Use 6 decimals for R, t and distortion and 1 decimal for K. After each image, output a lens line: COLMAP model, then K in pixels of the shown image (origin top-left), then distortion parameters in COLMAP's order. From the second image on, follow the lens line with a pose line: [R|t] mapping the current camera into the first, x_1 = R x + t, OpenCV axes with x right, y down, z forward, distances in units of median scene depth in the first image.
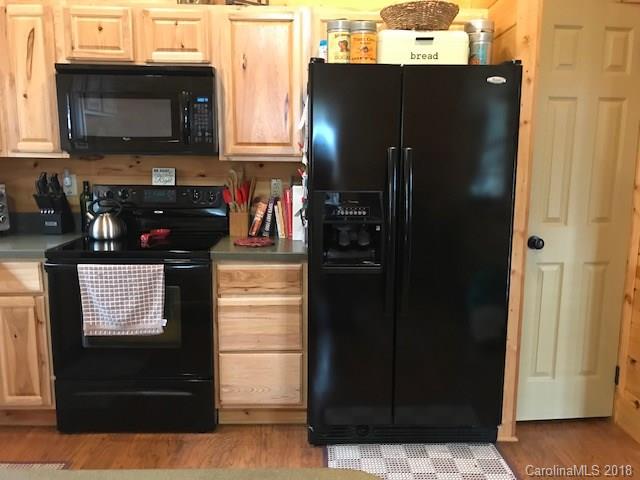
lens RADIAL K [[516.5, 0, 320.0], [0, 516.5, 240.0], [0, 0, 1]] dist [0.036169, -0.009062]
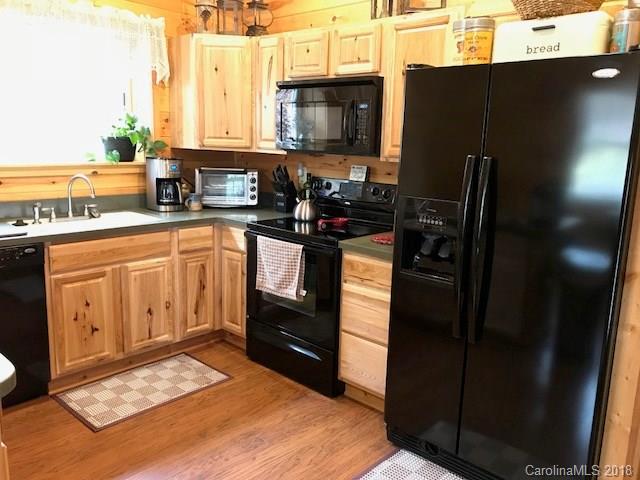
lens RADIAL K [[526.8, 0, 319.6], [0, 526.8, 242.6], [0, 0, 1]] dist [0.072500, -0.012102]
pose [[0.720946, 0.151487, -0.676231, 0.523149], [-0.141559, 0.987432, 0.070283, -0.047519], [0.678379, 0.045056, 0.733329, 0.113435]]
